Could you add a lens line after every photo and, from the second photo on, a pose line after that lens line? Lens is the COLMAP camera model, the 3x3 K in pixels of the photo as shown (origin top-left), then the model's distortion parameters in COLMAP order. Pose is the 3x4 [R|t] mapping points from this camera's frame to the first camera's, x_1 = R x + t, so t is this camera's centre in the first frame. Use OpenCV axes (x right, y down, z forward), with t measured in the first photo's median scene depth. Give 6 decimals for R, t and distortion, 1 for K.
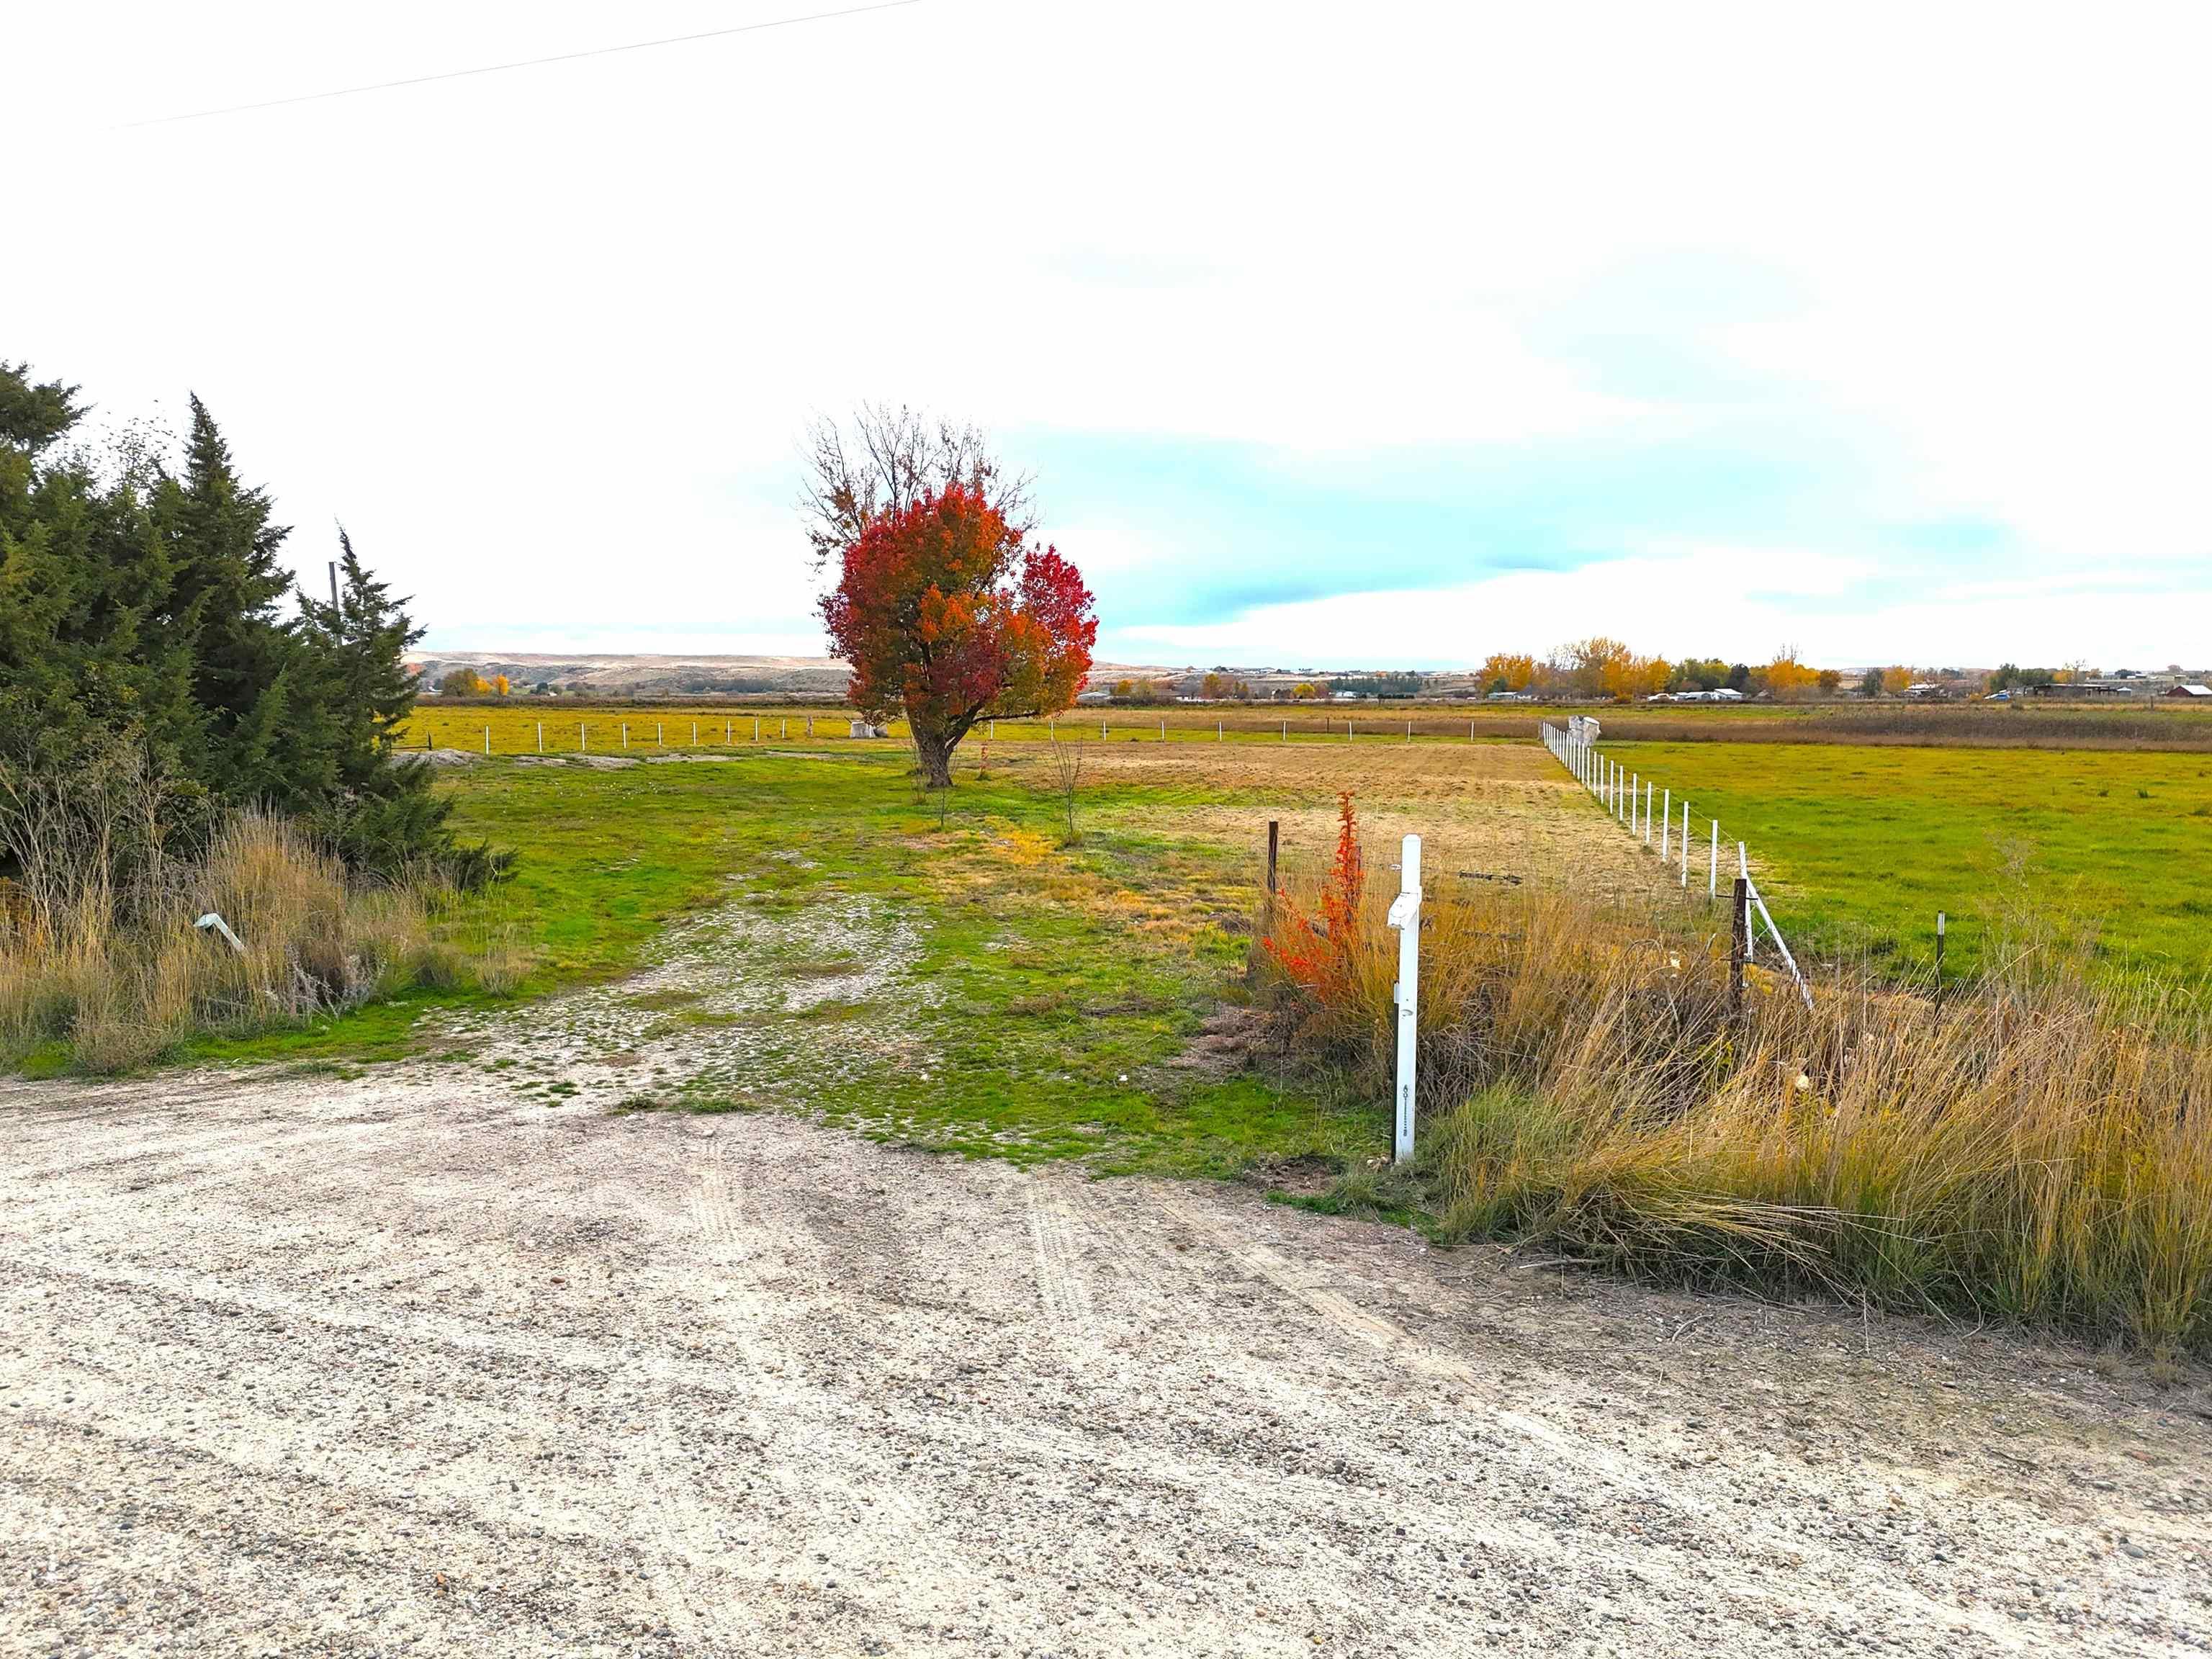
lens RADIAL K [[1614.8, 0, 1106.0], [0, 1614.8, 829.5], [0, 0, 1]] dist [0.095696, -0.095786]
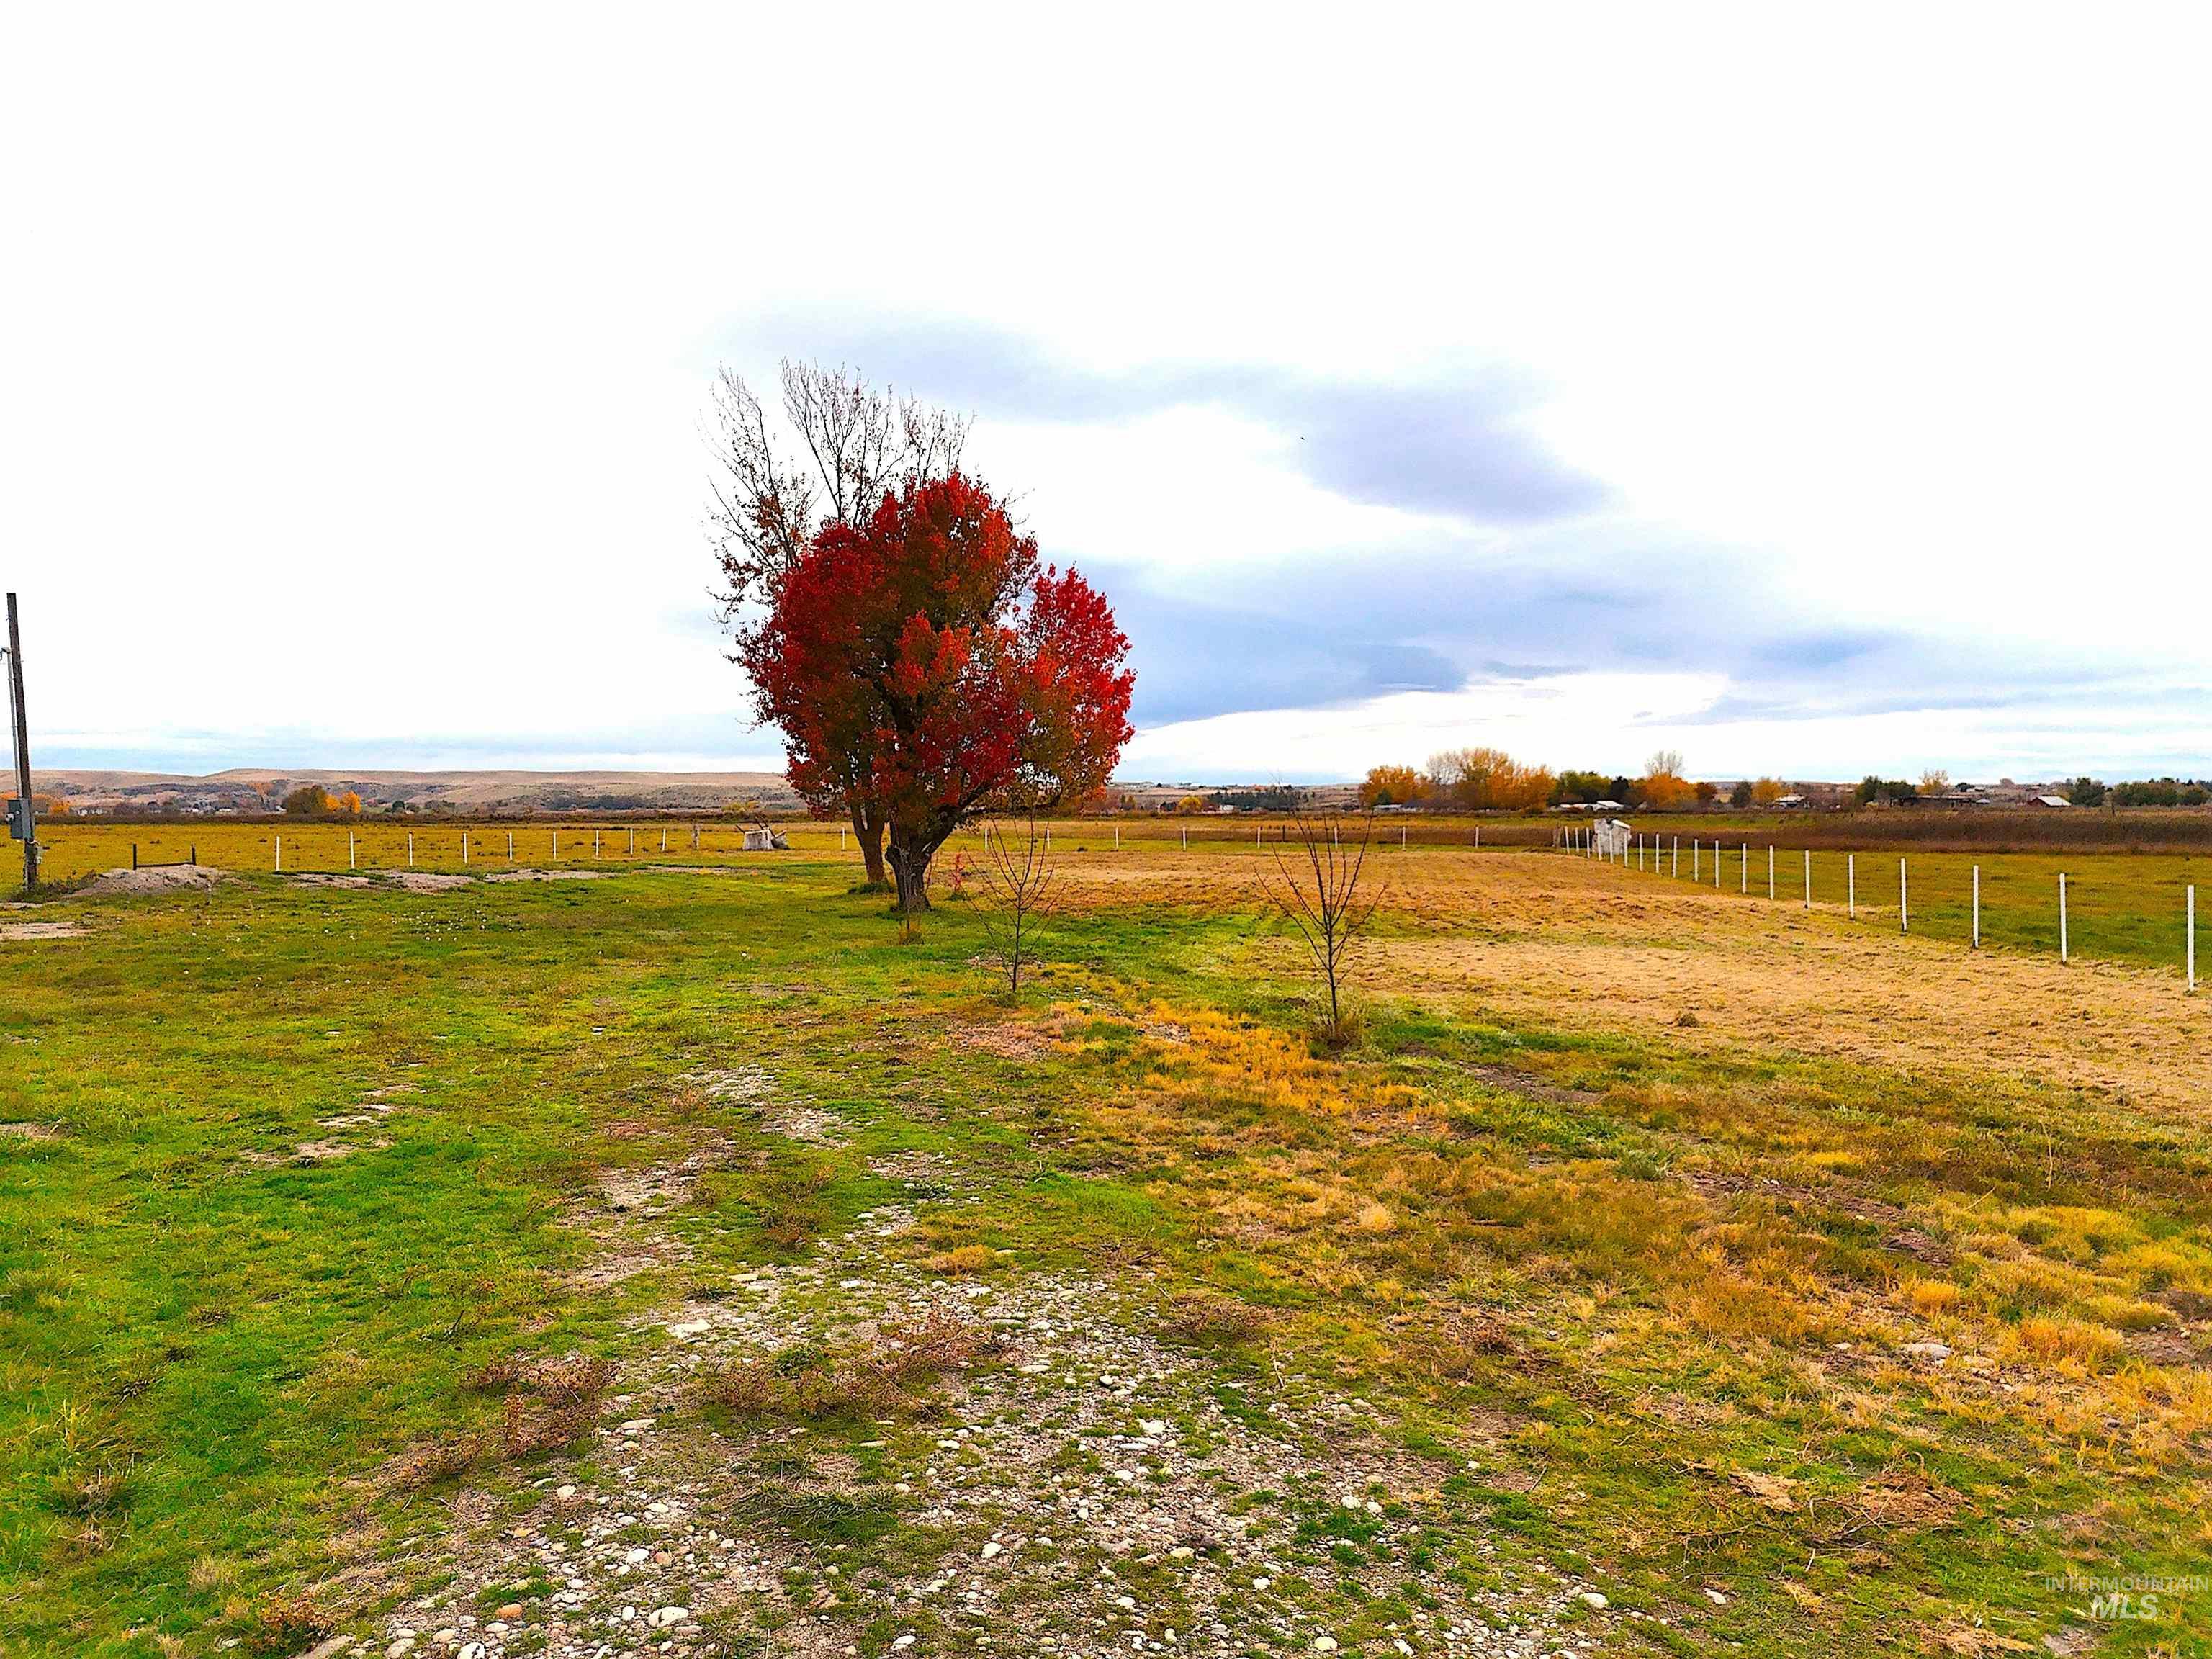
lens RADIAL K [[1614.8, 0, 1106.0], [0, 1614.8, 829.5], [0, 0, 1]] dist [0.095696, -0.095786]
pose [[0.997095, -0.005497, 0.075966, -0.056839], [0.010856, 0.997466, -0.070313, -0.009366], [-0.075387, 0.070934, 0.994628, 0.236766]]
